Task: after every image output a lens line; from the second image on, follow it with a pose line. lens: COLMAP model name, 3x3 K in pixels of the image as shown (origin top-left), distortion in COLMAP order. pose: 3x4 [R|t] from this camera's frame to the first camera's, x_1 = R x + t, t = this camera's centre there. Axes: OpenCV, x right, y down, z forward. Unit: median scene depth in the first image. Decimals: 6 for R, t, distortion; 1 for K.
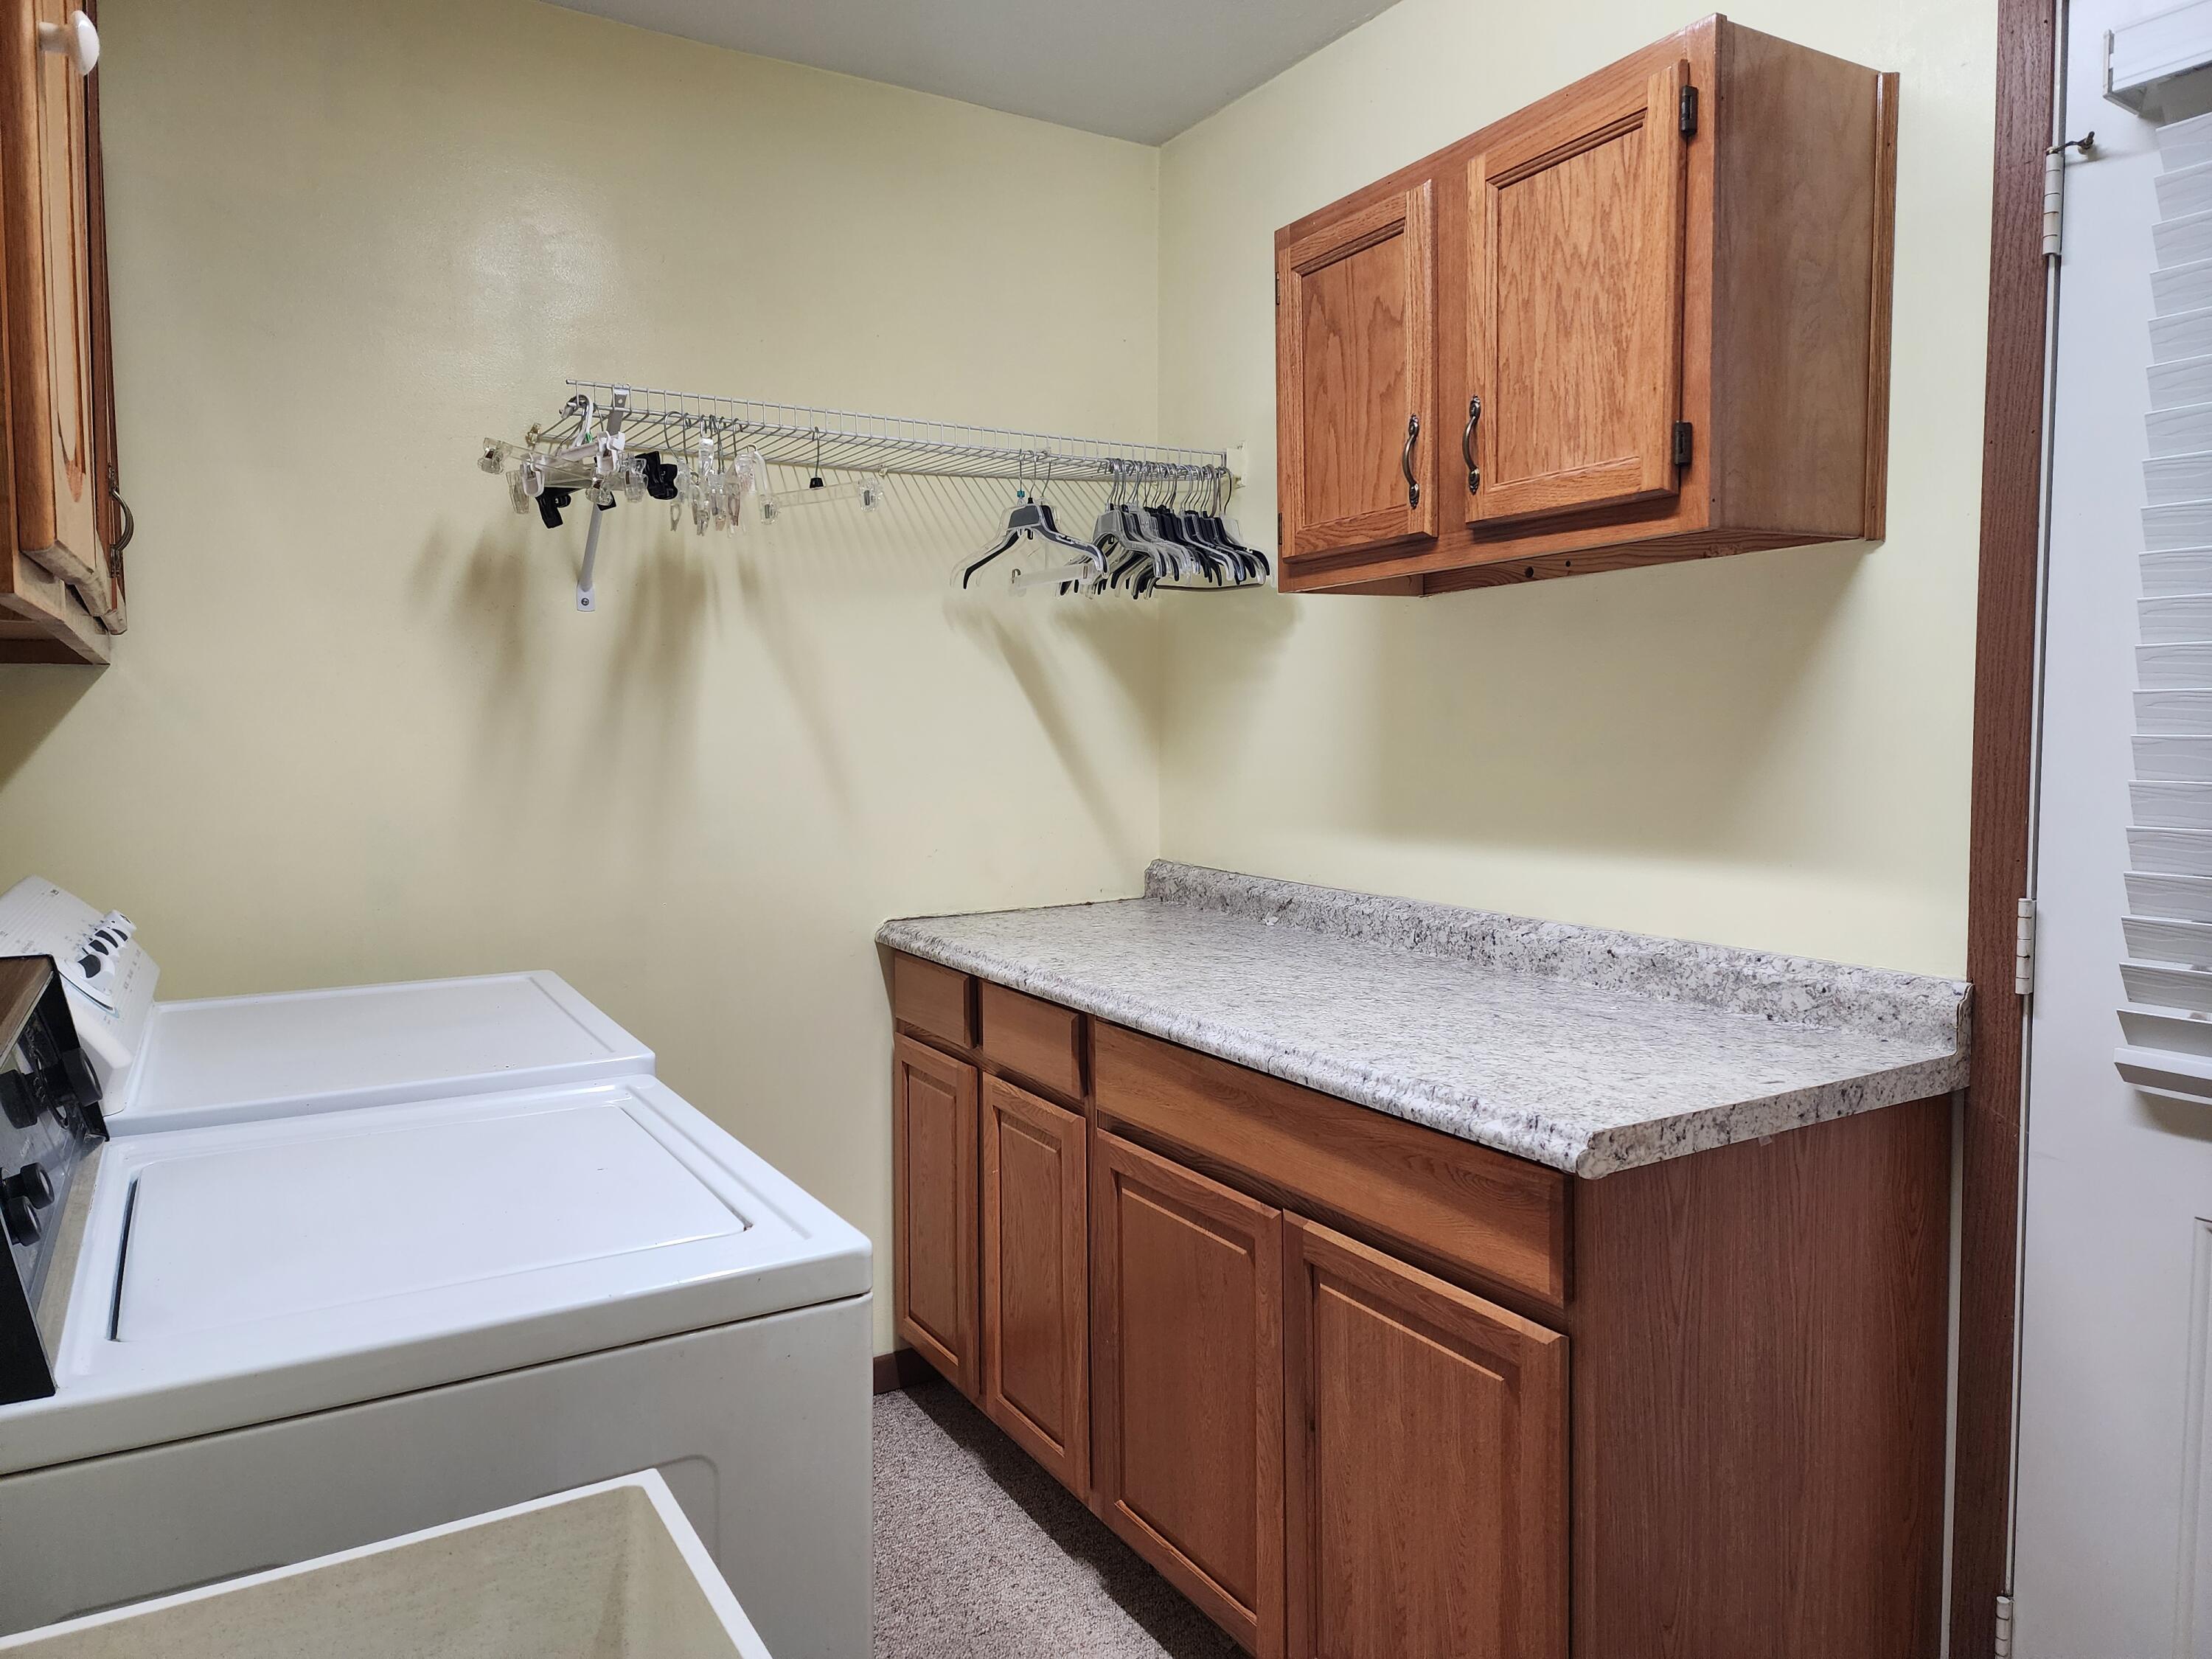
lens RADIAL K [[1480.1, 0, 1100.1], [0, 1480.1, 818.4], [0, 0, 1]] dist [0.090661, -0.074899]
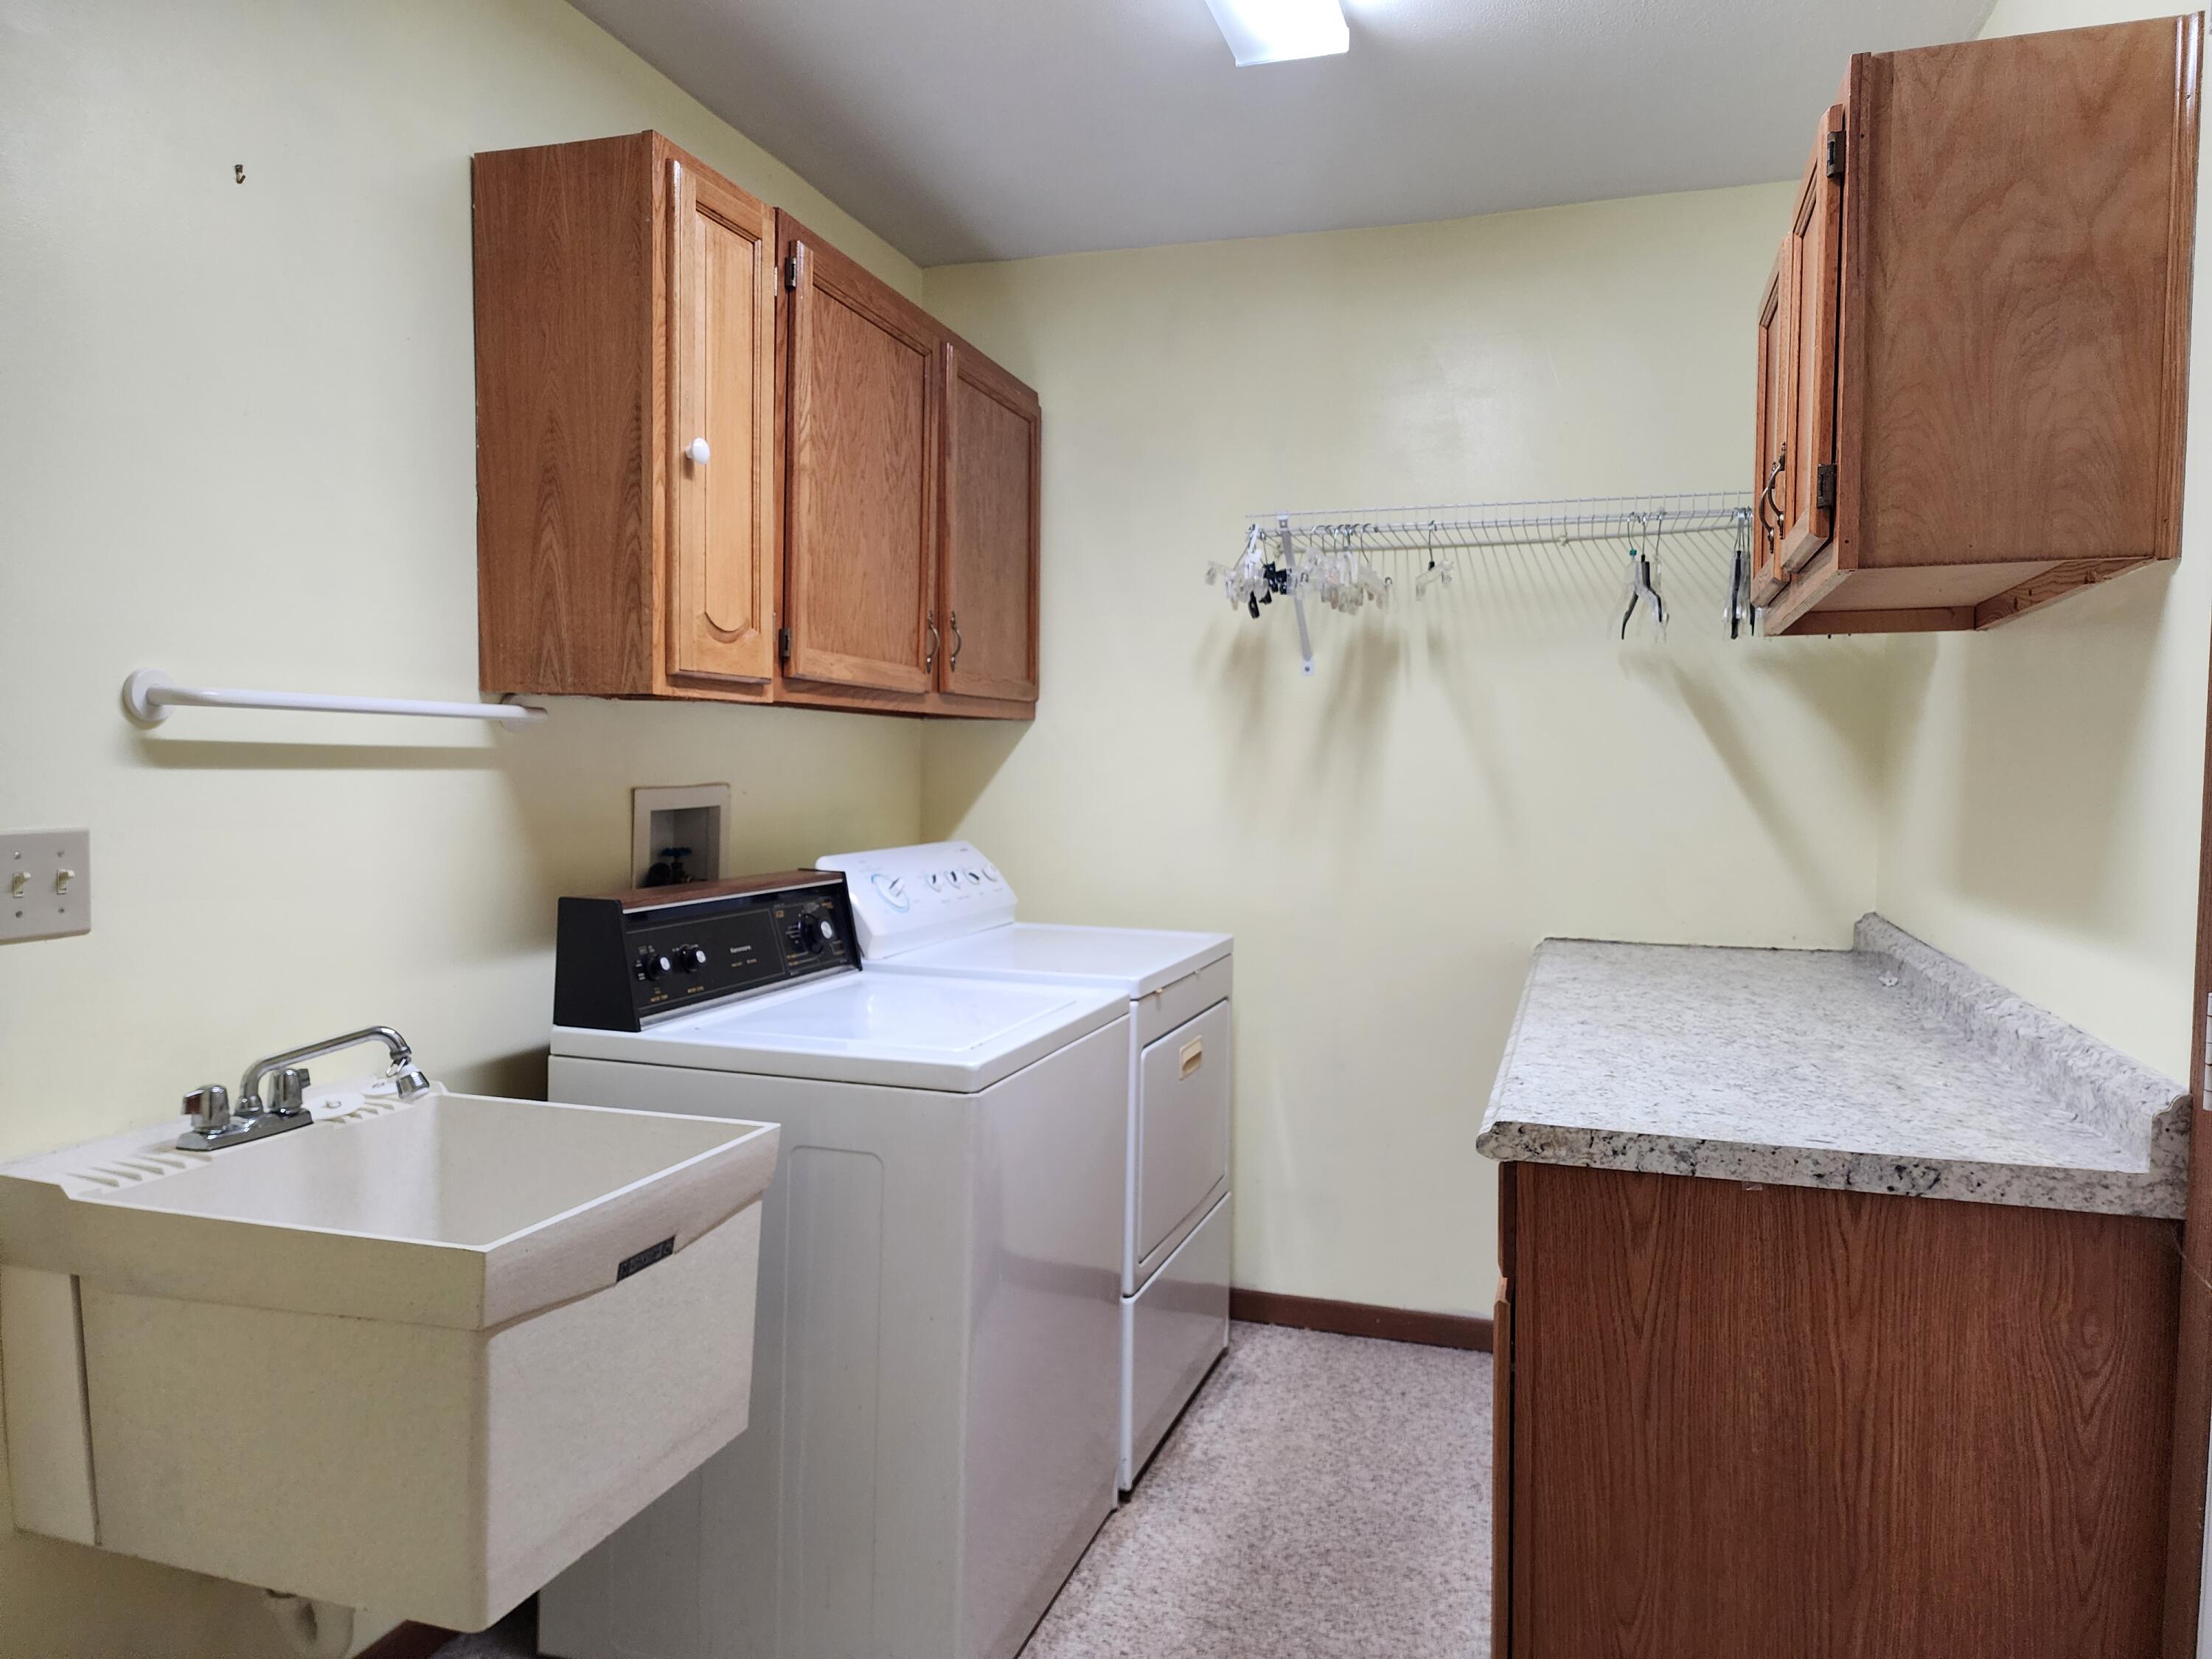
lens RADIAL K [[1480.1, 0, 1100.1], [0, 1480.1, 818.4], [0, 0, 1]] dist [0.090661, -0.074899]
pose [[0.650626, 0.044371, -0.758101, 0.855228], [-0.065659, 0.997840, 0.002053, -0.003466], [0.756554, 0.048441, 0.652134, 0.006728]]
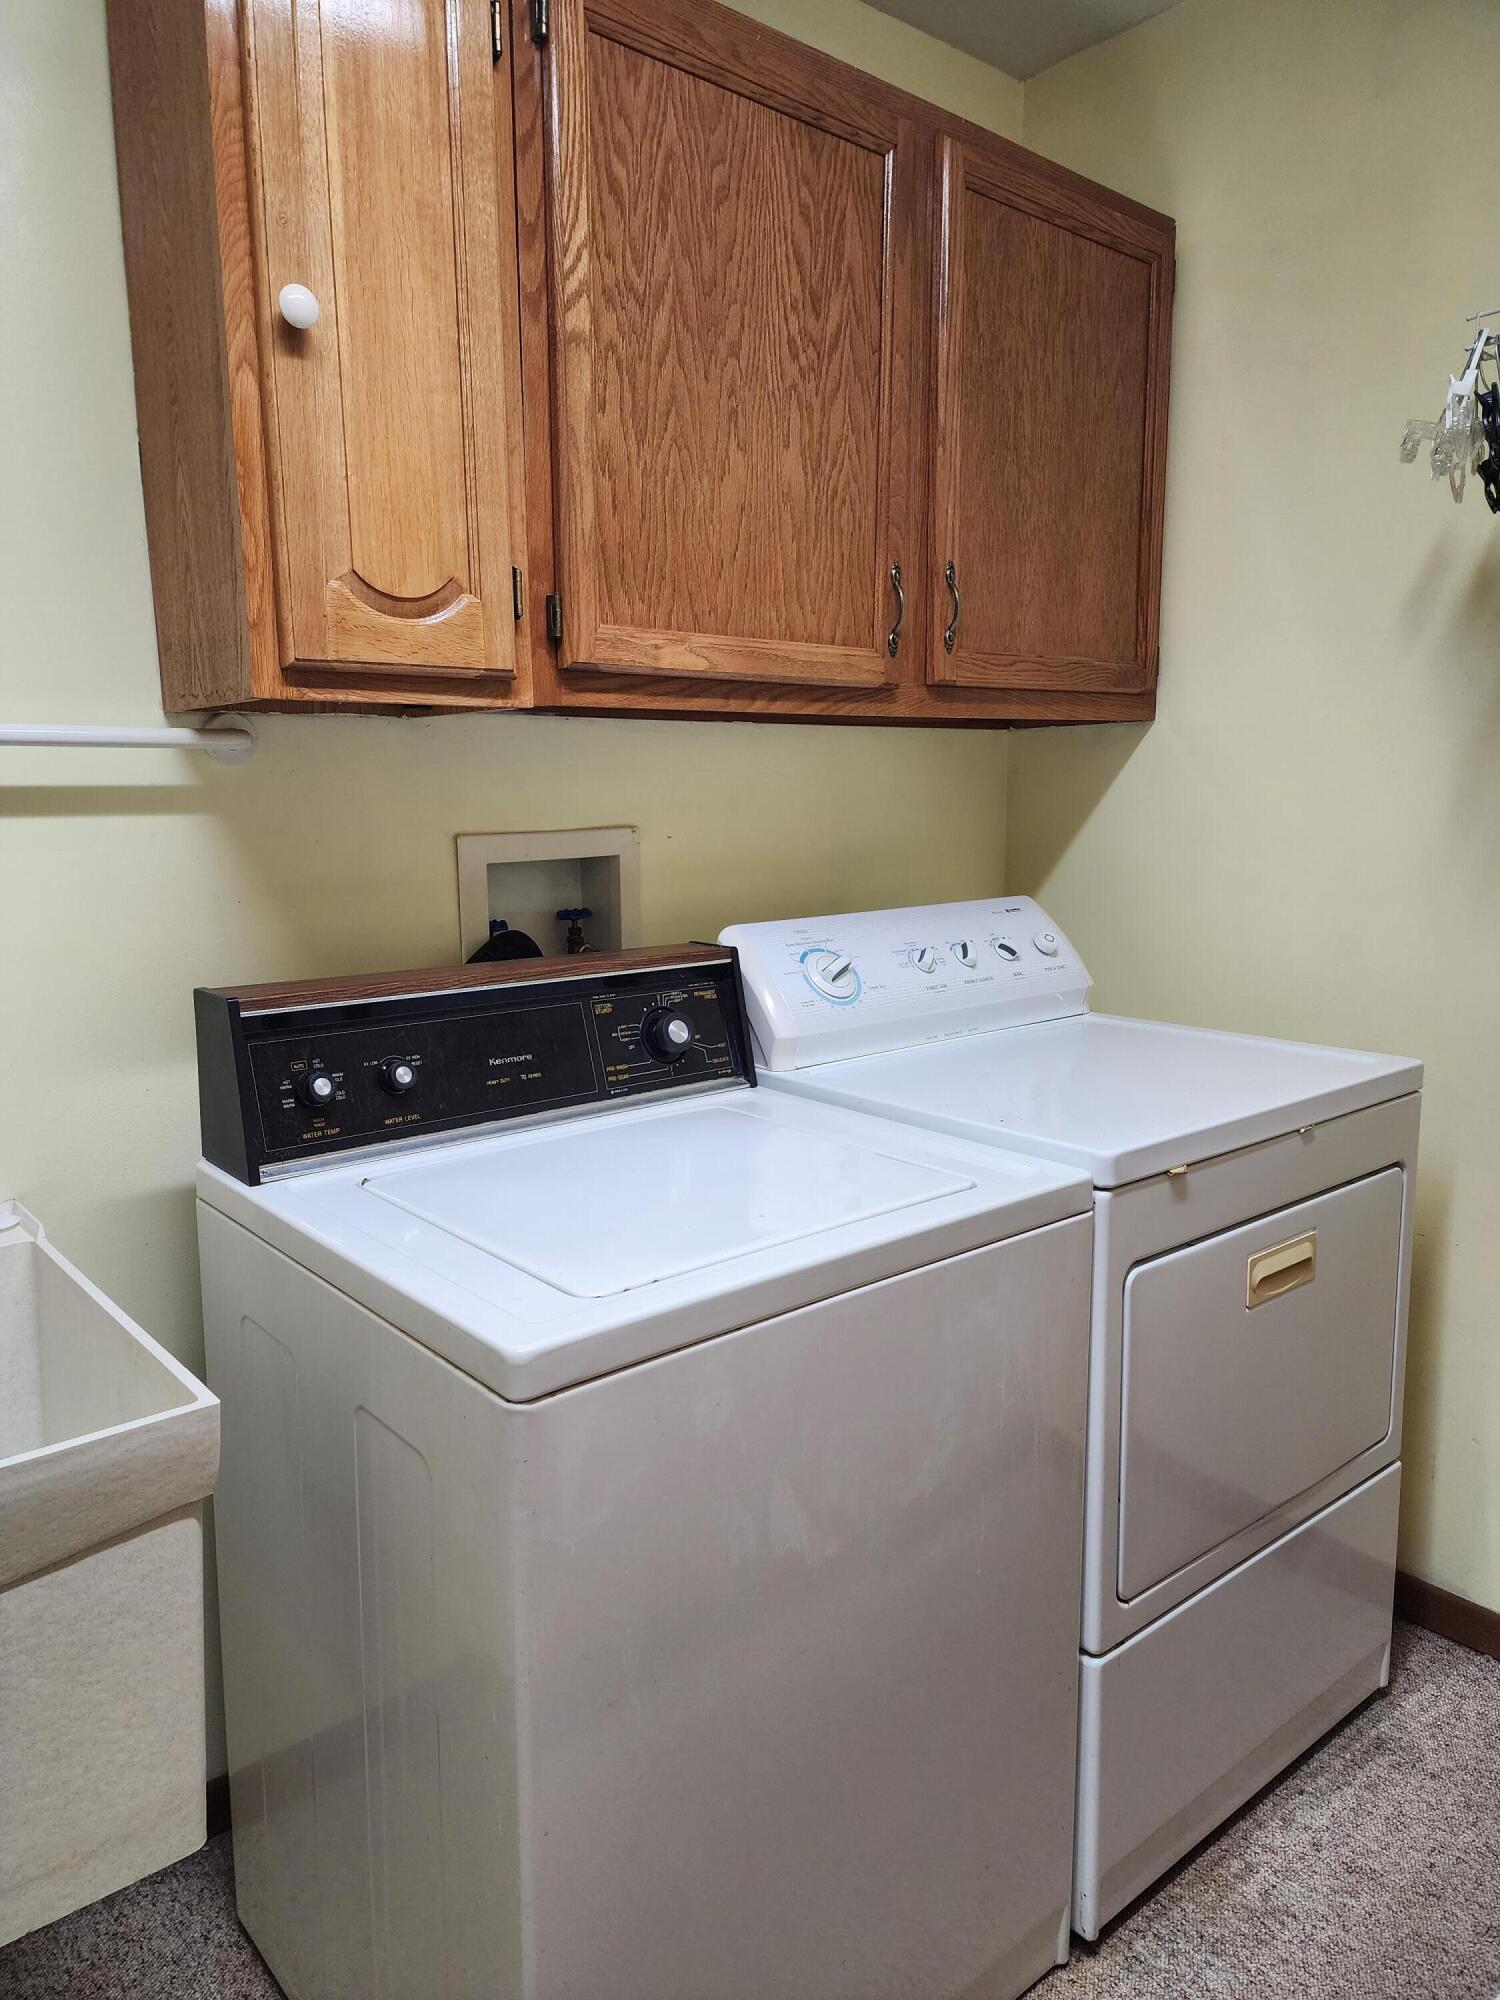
lens RADIAL K [[1324.0, 0, 700.7], [0, 1324.0, 995.9], [0, 0, 1]] dist [0.071264, -0.066921]
pose [[0.141499, 0.150464, -0.978437, 0.444088], [-0.047600, 0.988272, 0.145093, -0.037003], [0.988793, 0.026043, 0.147002, 0.708343]]
